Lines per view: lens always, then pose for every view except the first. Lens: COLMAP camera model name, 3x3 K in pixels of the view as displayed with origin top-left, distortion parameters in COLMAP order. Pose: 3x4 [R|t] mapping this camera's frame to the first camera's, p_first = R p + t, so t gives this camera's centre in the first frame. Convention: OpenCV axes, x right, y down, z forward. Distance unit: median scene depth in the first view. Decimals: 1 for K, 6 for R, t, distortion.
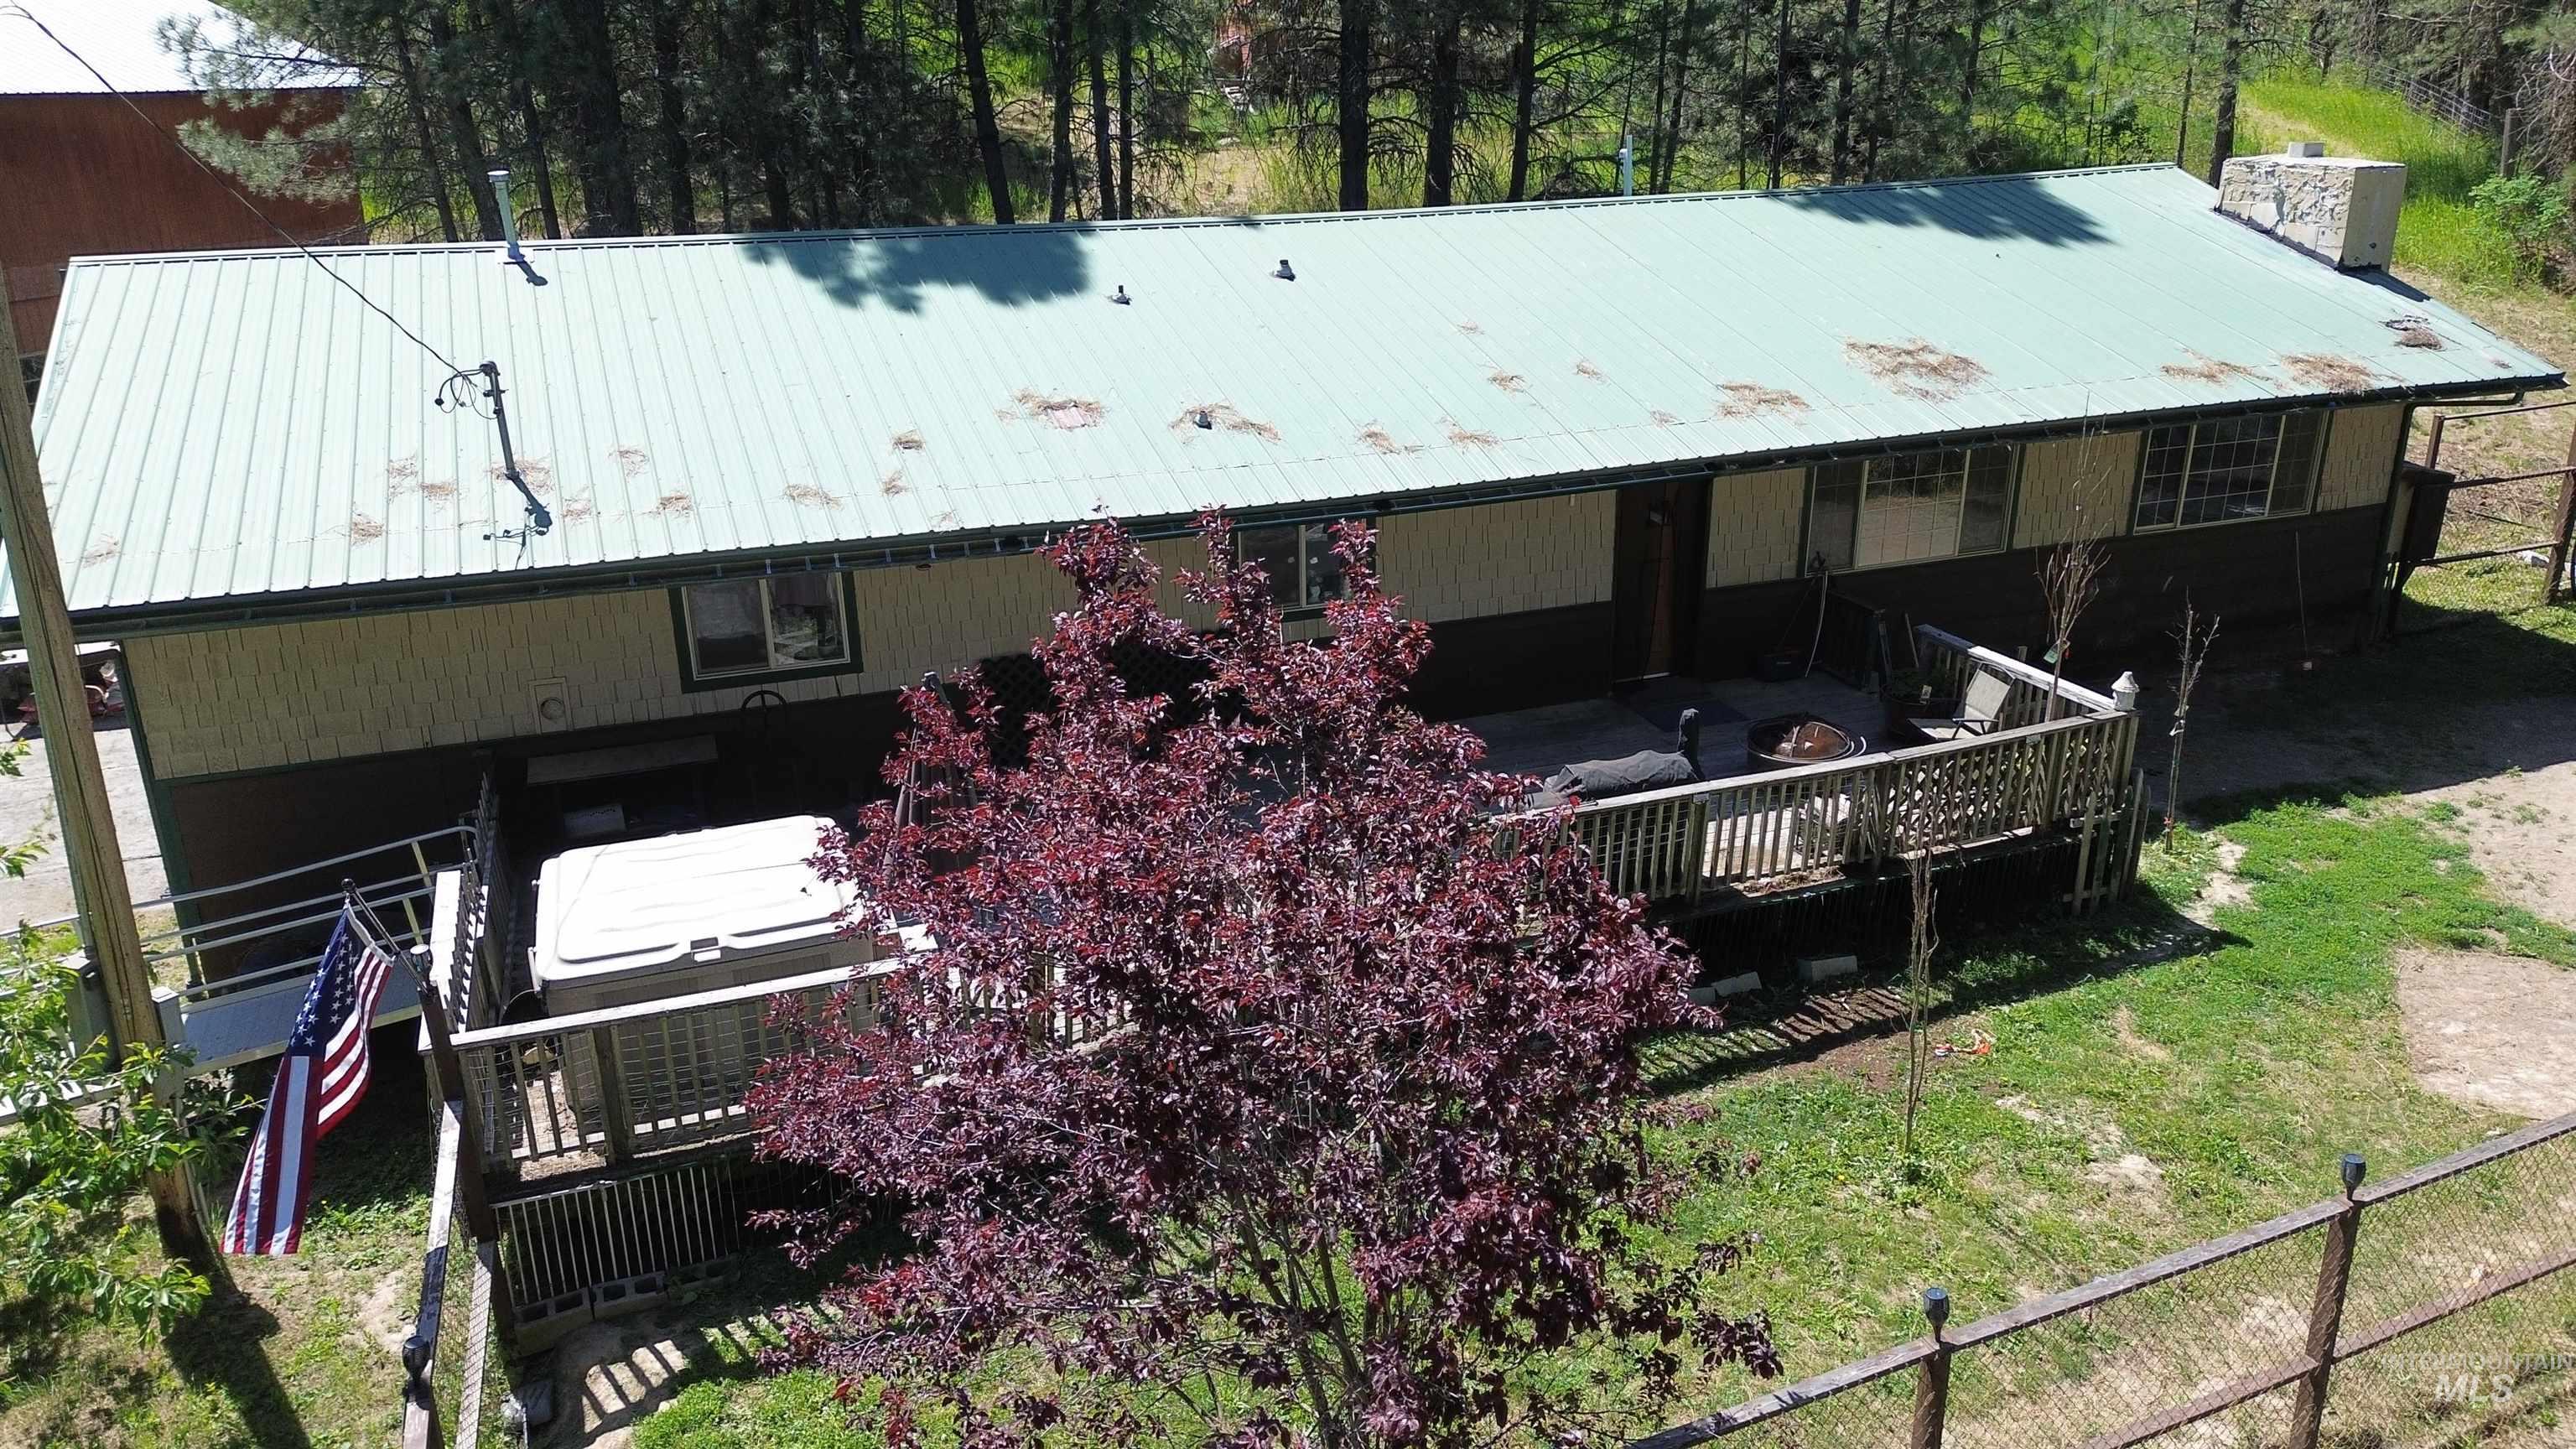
lens RADIAL K [[1819.3, 0, 1288.0], [0, 1819.3, 724.5], [0, 0, 1]] dist [0.075961, -0.076452]
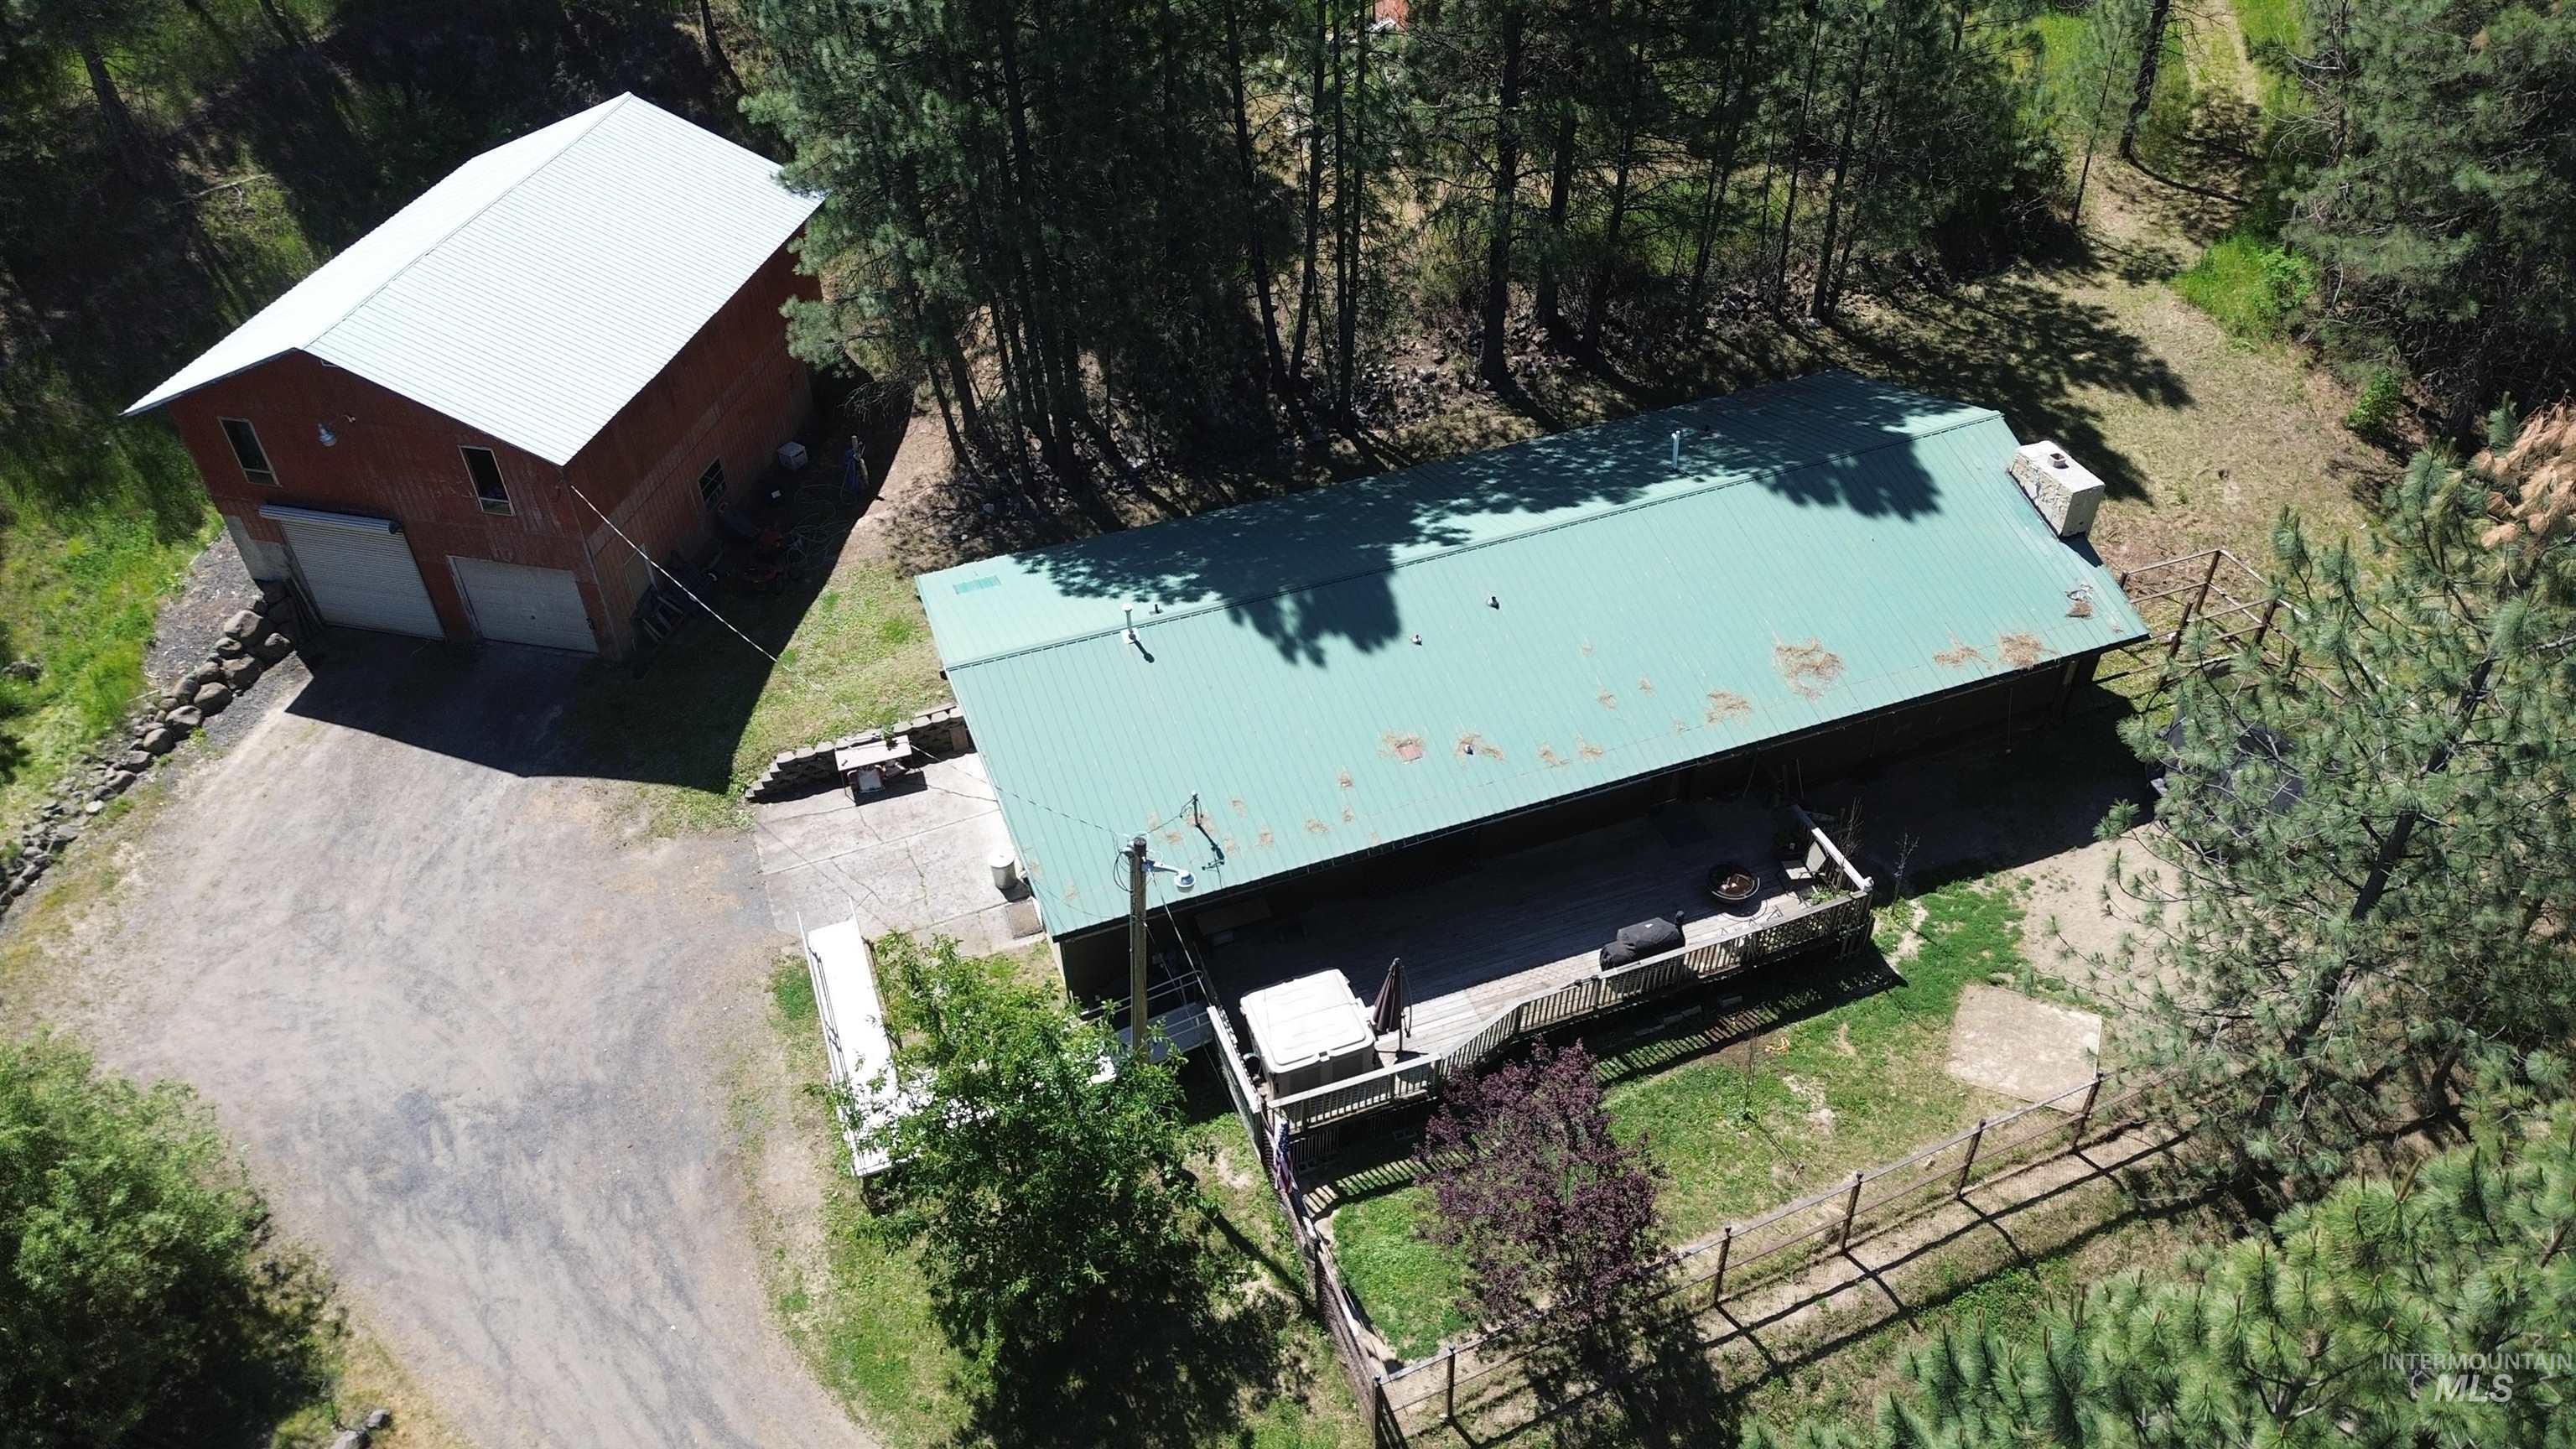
lens RADIAL K [[1819.3, 0, 1288.0], [0, 1819.3, 724.5], [0, 0, 1]] dist [0.075961, -0.076452]
pose [[0.999971, -0.002538, -0.007158, -0.268621], [0.004878, 0.937064, 0.349123, -1.031332], [0.005822, -0.349148, 0.937049, -1.127082]]
